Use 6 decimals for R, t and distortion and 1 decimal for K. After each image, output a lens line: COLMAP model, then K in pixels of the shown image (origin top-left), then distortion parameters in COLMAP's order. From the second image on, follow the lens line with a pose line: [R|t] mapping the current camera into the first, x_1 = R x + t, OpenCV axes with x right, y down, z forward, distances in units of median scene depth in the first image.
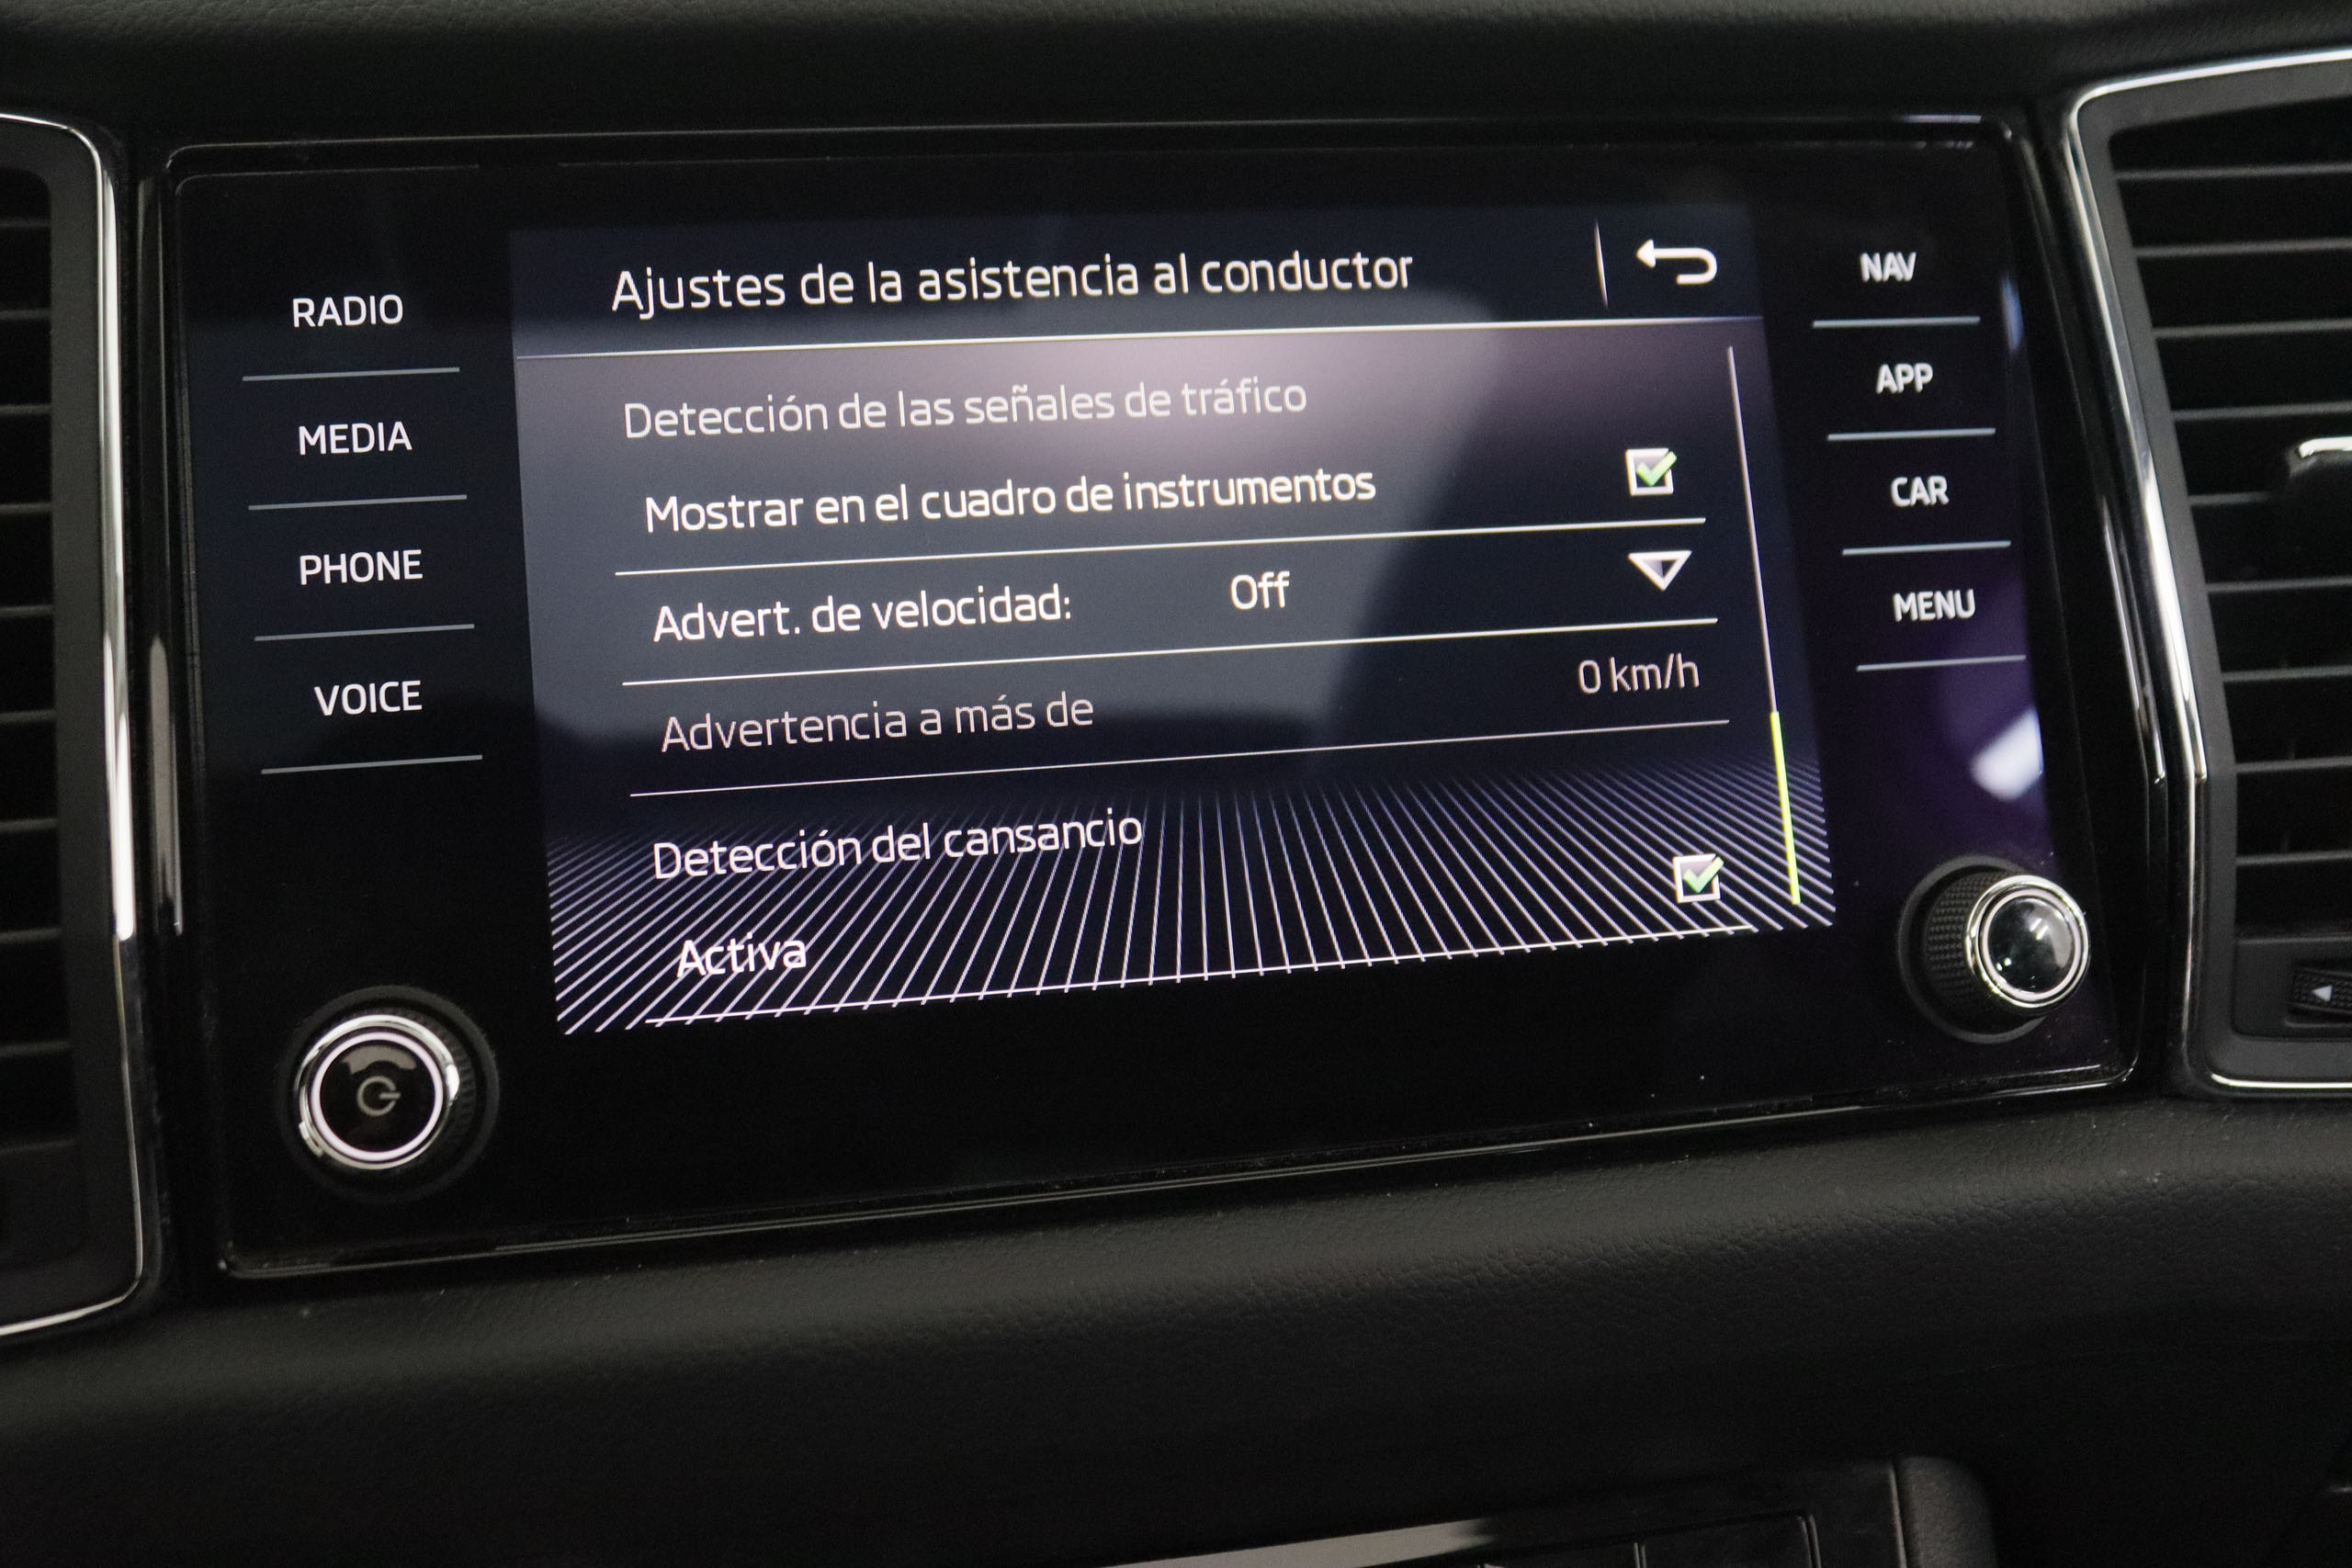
lens RADIAL K [[2707.7, 0, 1159.5], [0, 2707.7, 771.8], [0, 0, 1]] dist [-0.074158, 0.000000]
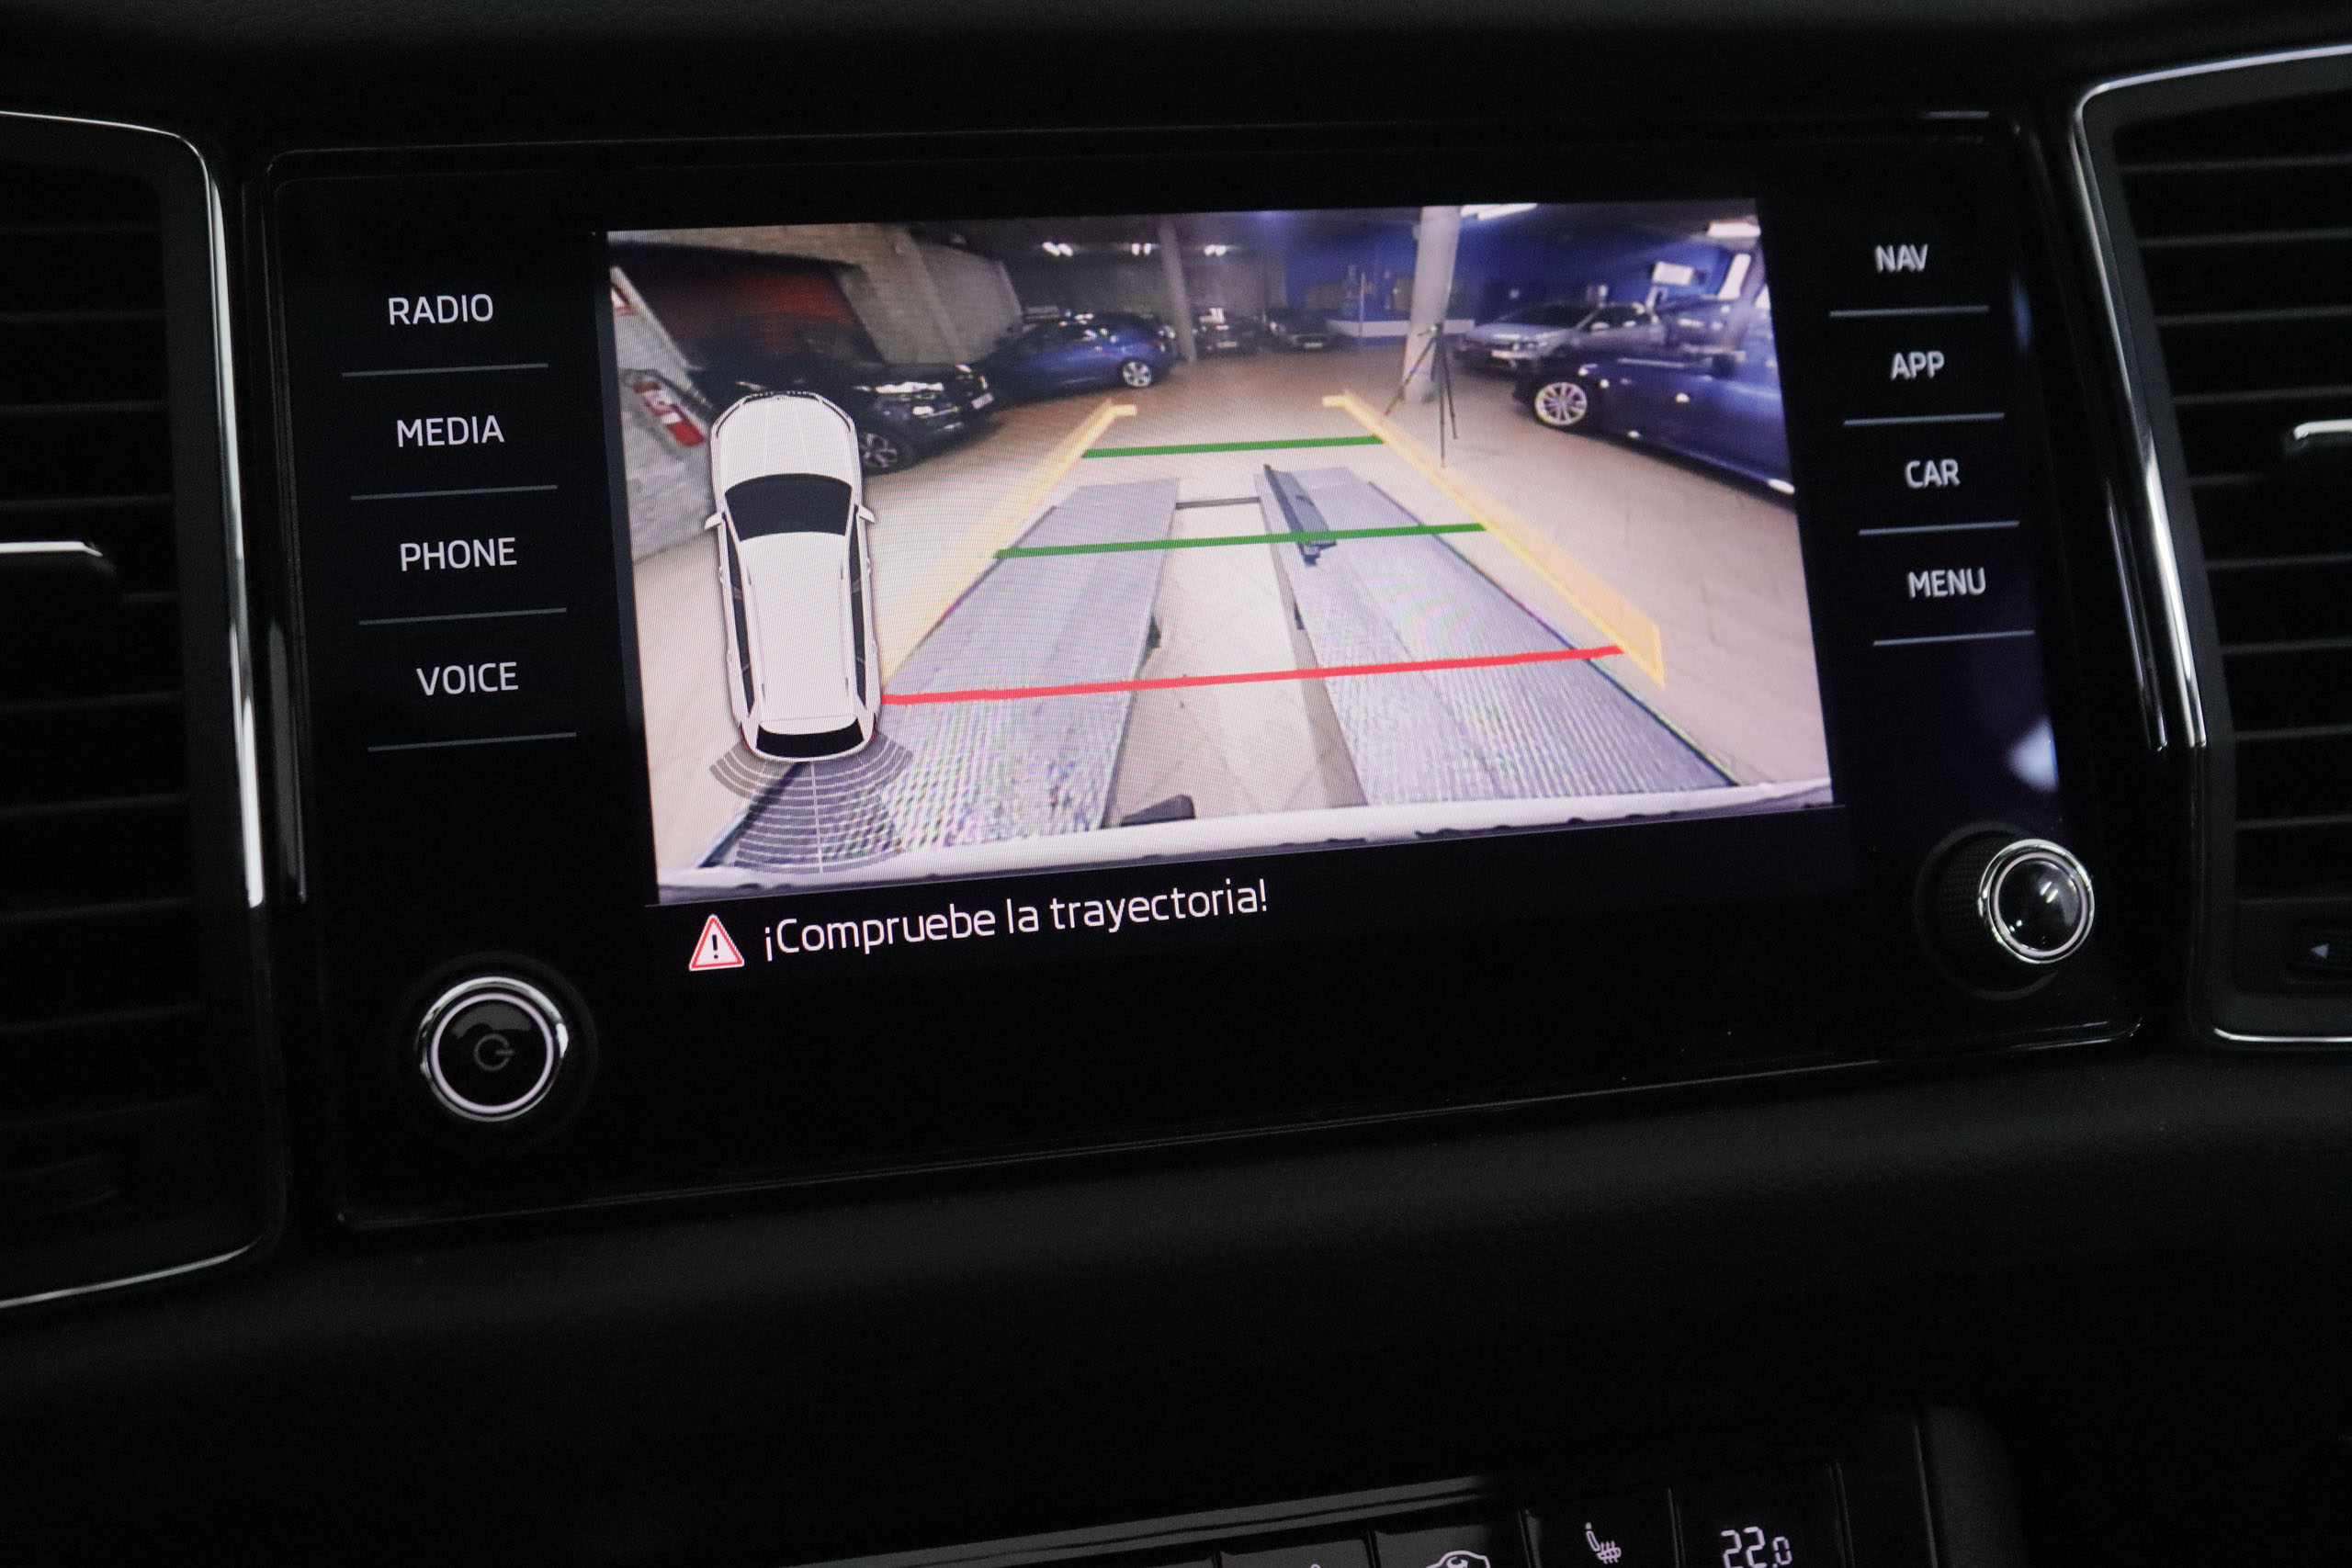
lens RADIAL K [[3055.1, 0, 1179.7], [0, 3055.1, 746.0], [0, 0, 1]] dist [-0.053627, 0.000000]
pose [[0.999620, -0.005771, 0.026959, -0.045425], [0.005912, 0.999969, -0.005135, 0.006283], [-0.026929, 0.005293, 0.999623, -0.187176]]
